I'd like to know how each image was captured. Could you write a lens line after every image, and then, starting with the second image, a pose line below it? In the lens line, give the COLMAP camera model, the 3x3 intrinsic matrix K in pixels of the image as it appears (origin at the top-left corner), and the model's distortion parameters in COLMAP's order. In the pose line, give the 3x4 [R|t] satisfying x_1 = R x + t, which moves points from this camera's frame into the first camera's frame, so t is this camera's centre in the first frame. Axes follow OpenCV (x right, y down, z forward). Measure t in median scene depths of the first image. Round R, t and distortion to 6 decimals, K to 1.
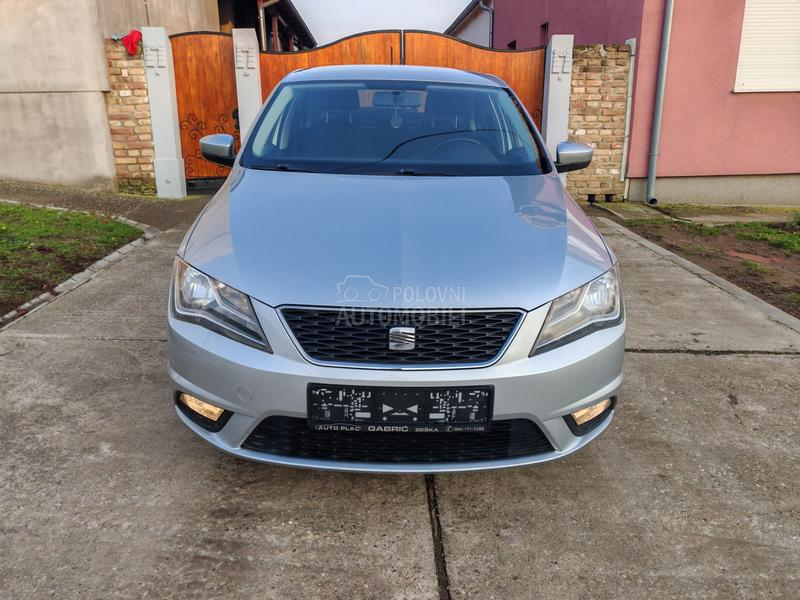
lens RADIAL K [[617.9, 0, 395.0], [0, 617.9, 299.5], [0, 0, 1]] dist [0.022209, -0.008409]
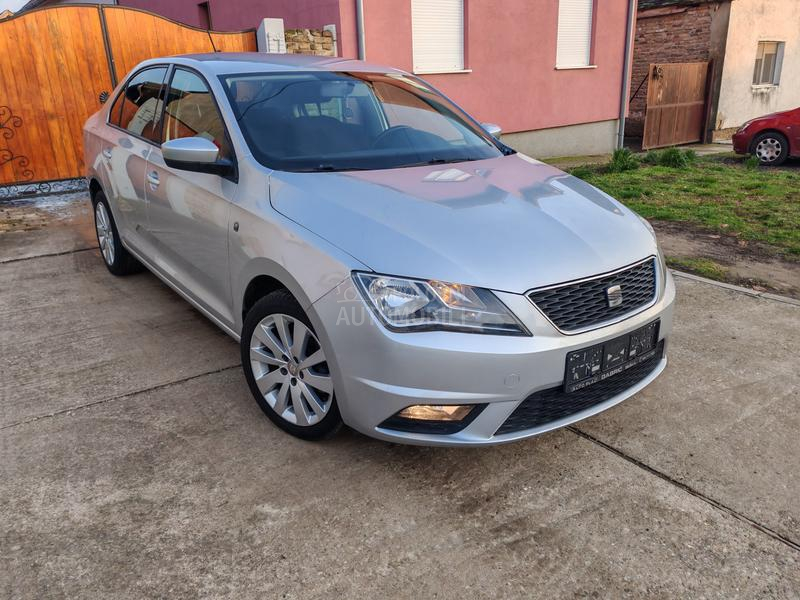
lens RADIAL K [[617.9, 0, 395.5], [0, 617.9, 297.3], [0, 0, 1]] dist [0.022209, -0.008409]
pose [[0.809370, -0.209639, 0.548609, -0.508535], [0.193760, 0.977136, 0.087535, -0.062681], [-0.554416, 0.035450, 0.831484, 0.121323]]
